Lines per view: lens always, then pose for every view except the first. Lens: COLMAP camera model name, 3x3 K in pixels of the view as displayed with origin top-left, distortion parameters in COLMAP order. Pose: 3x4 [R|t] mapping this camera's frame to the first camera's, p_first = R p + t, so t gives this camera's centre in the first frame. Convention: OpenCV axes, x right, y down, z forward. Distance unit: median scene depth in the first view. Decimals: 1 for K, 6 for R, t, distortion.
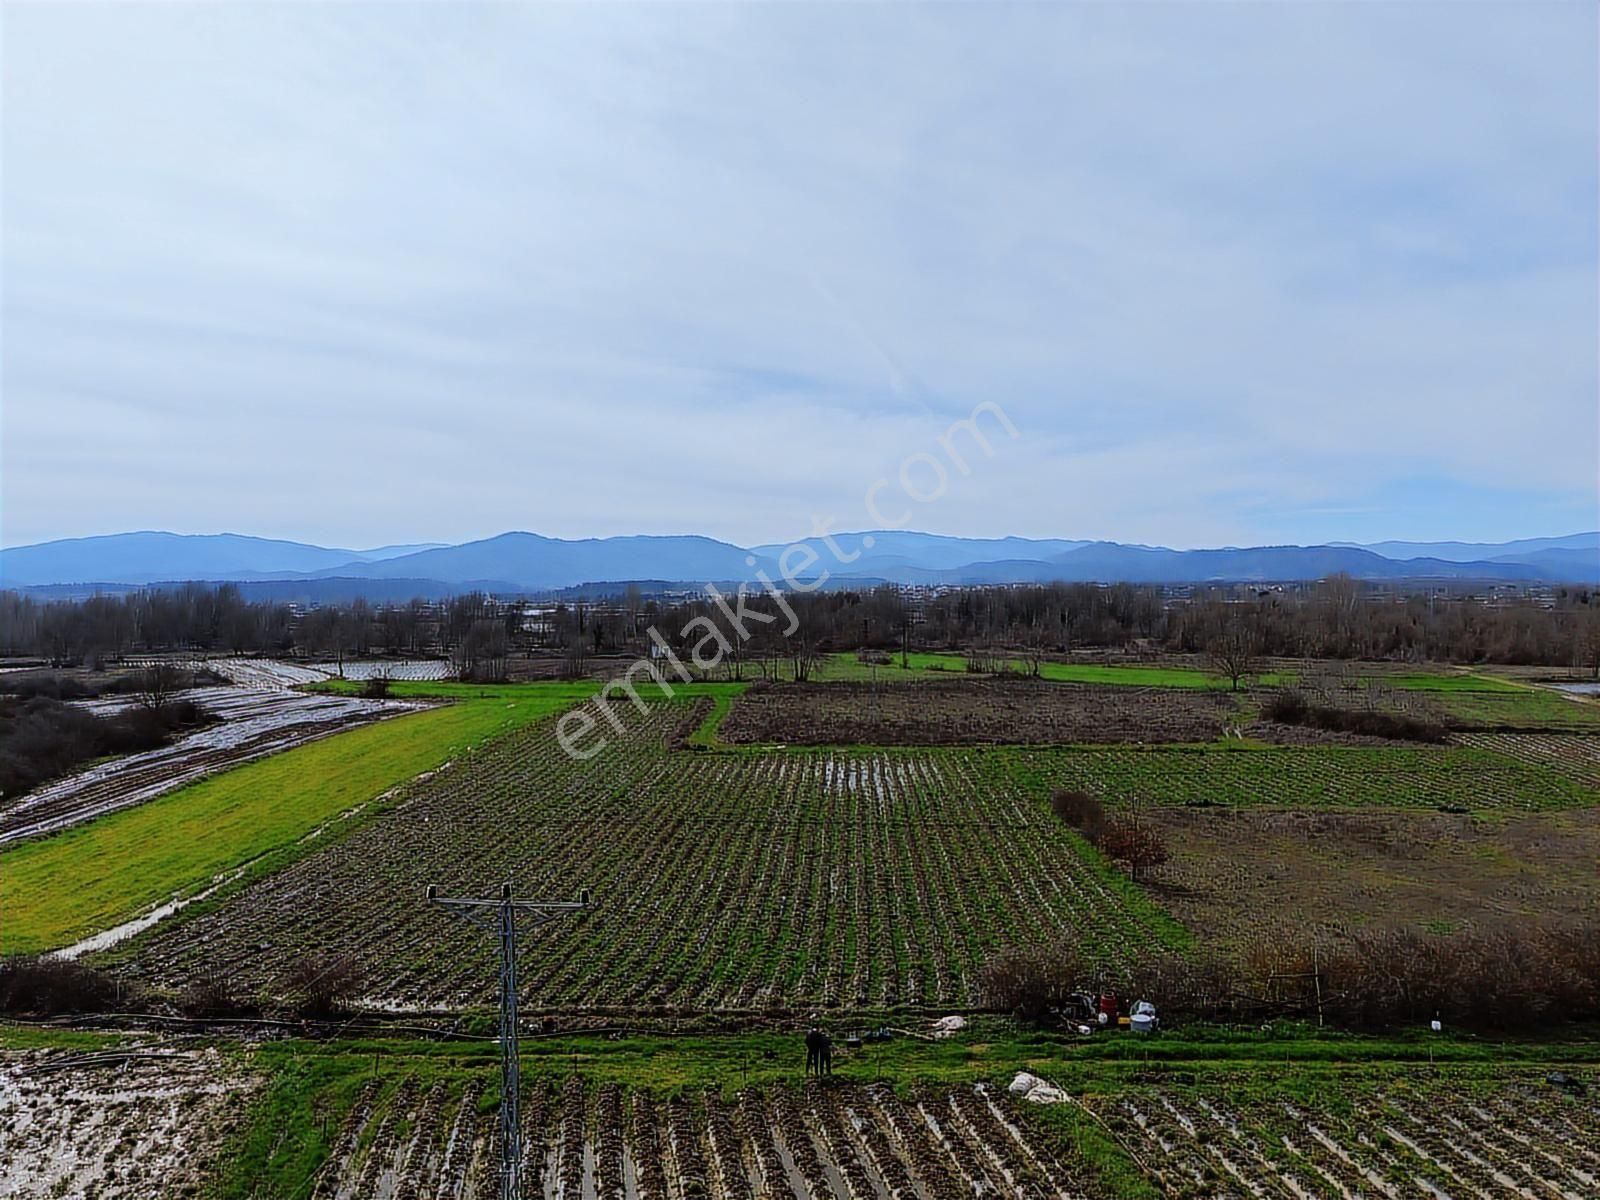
lens RADIAL K [[1066.5, 0, 800.0], [0, 1066.5, 600.0], [0, 0, 1]] dist [0.032078, -0.033953]
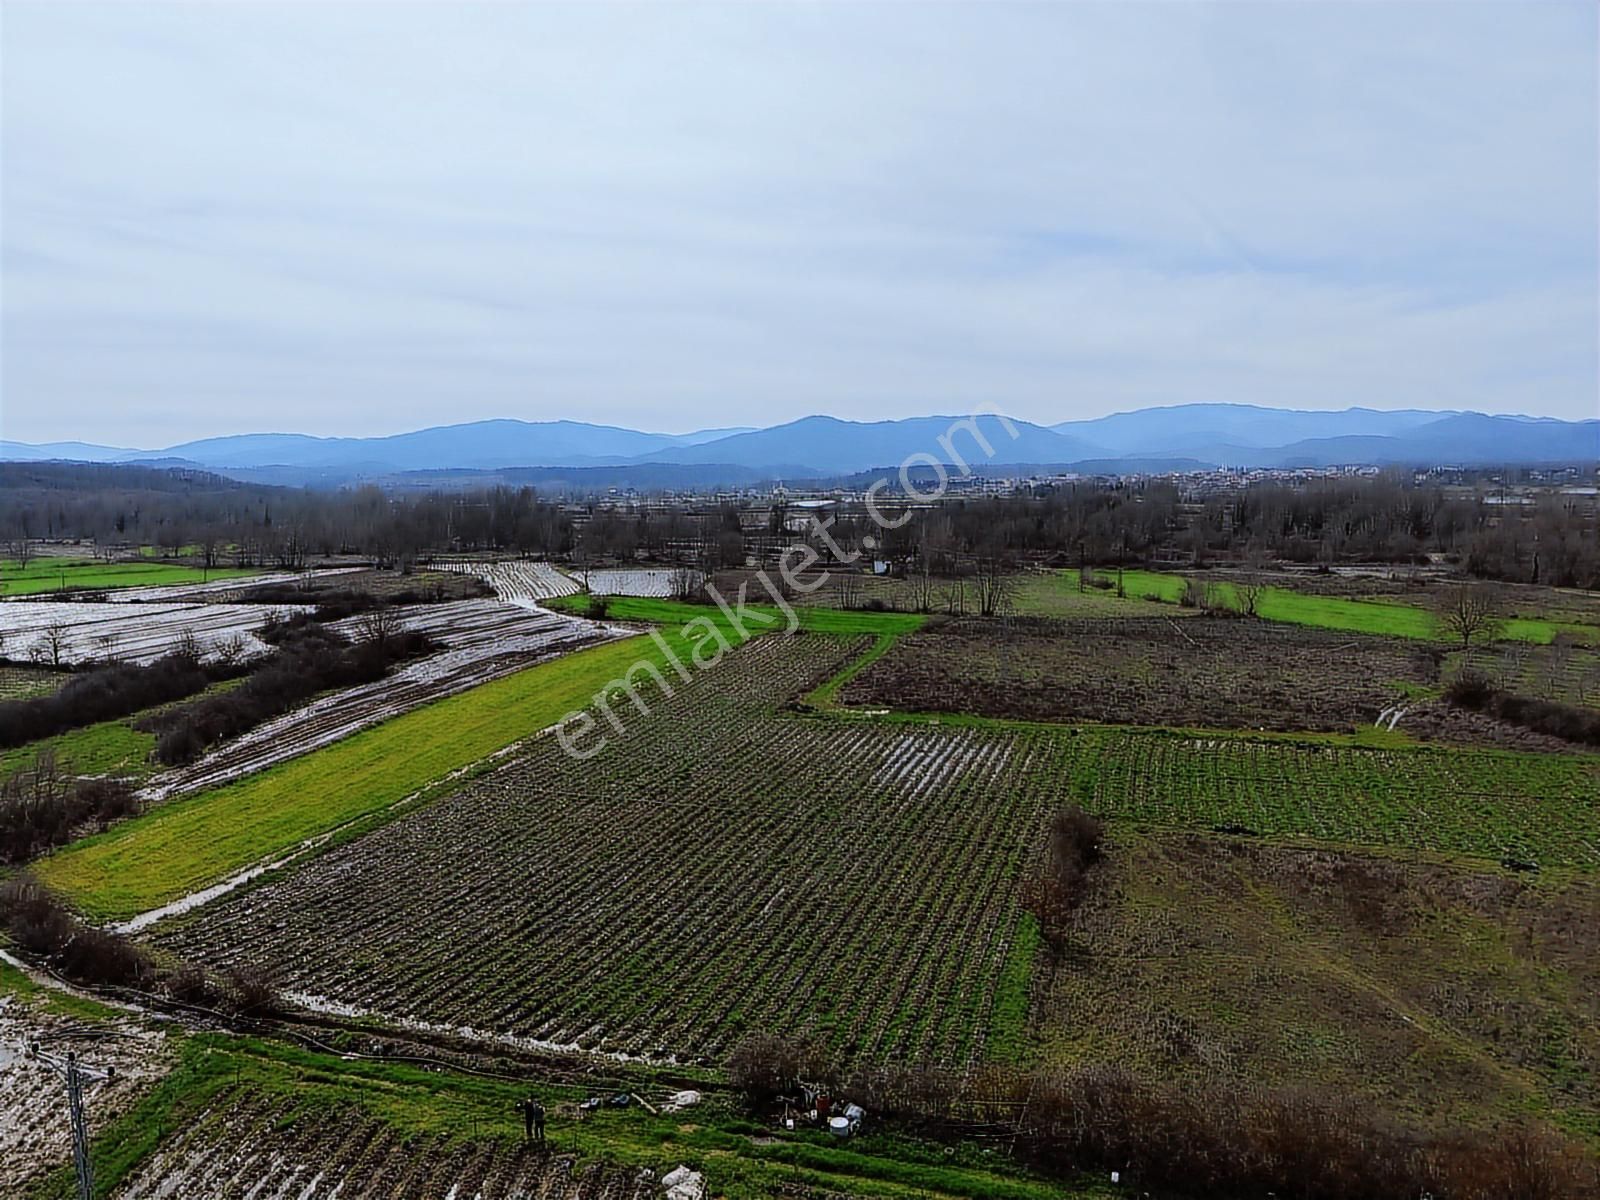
lens RADIAL K [[1066.5, 0, 800.0], [0, 1066.5, 600.0], [0, 0, 1]] dist [0.032078, -0.033953]
pose [[0.961781, 0.030368, -0.272132, 0.427527], [0.000274, 0.993724, 0.111859, -0.203003], [0.273821, -0.107658, 0.955736, -0.005098]]
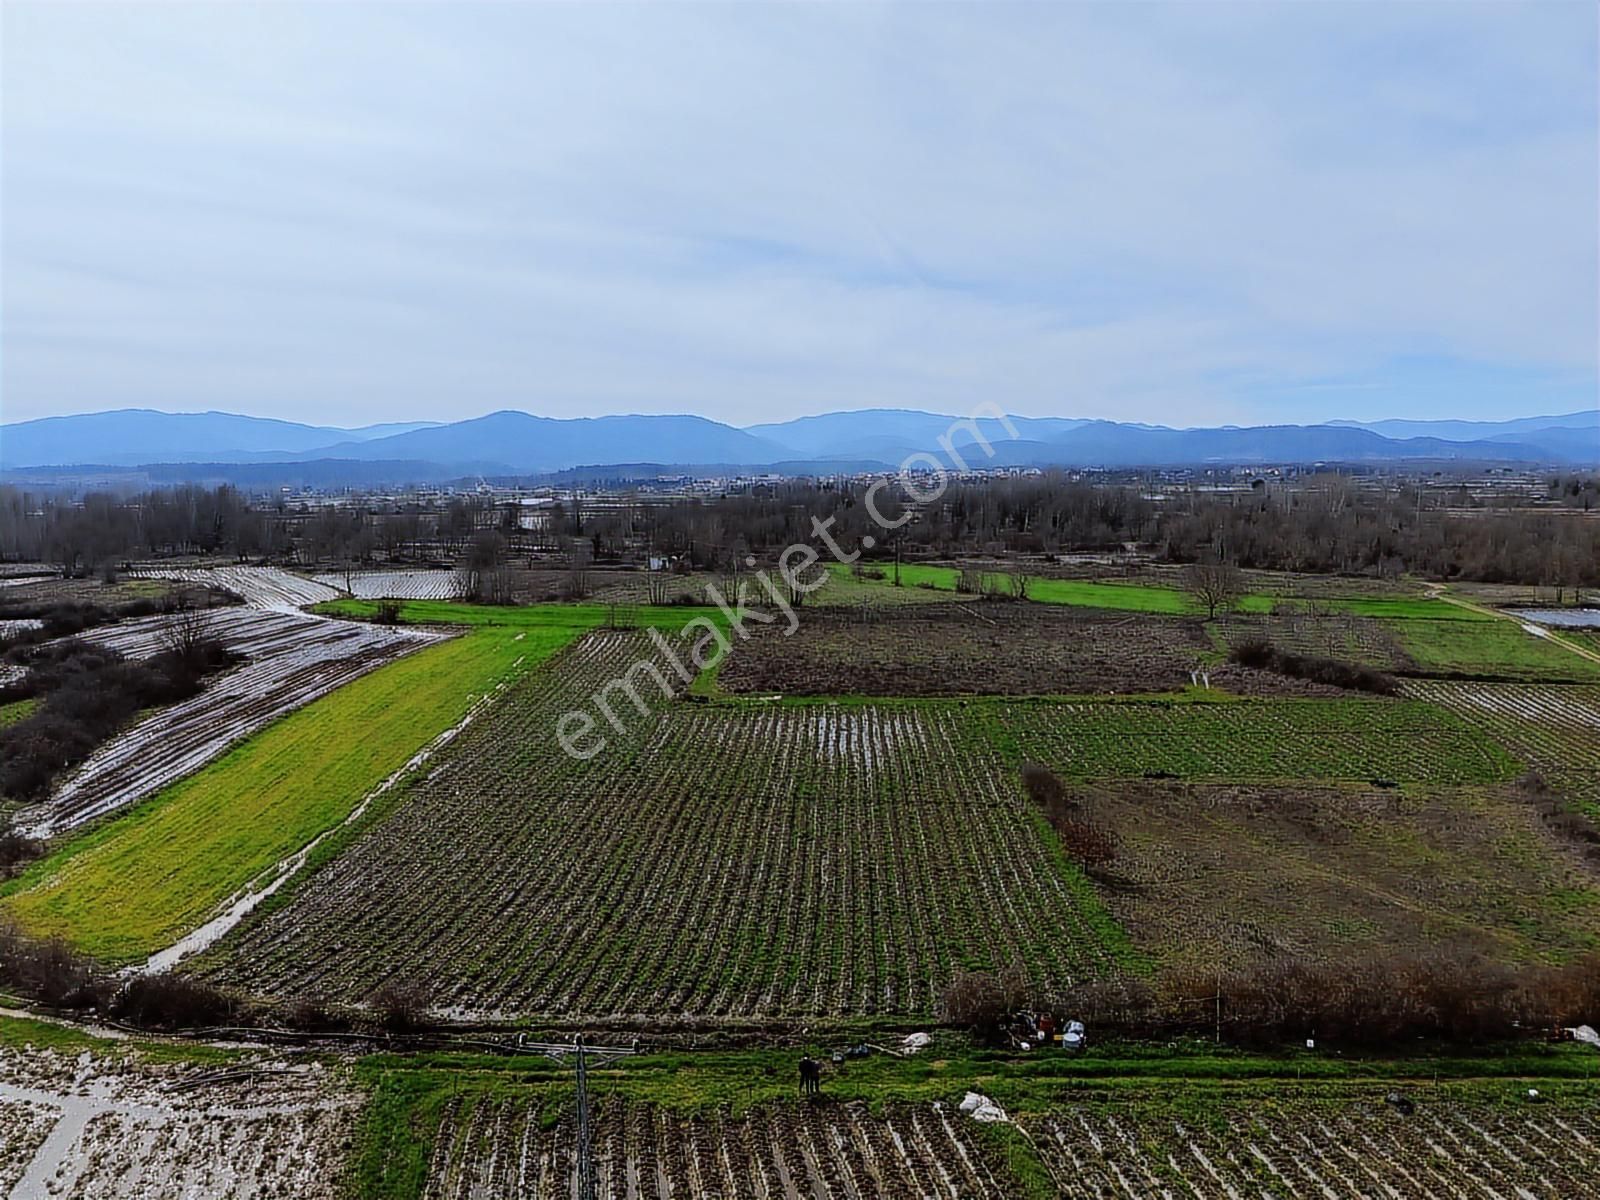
lens RADIAL K [[1066.5, 0, 800.0], [0, 1066.5, 600.0], [0, 0, 1]] dist [0.032078, -0.033953]
pose [[0.999990, 0.000426, 0.004563, 0.000387], [-0.000935, 0.993679, 0.112252, -0.187553], [-0.004486, -0.112255, 0.993669, -0.125640]]
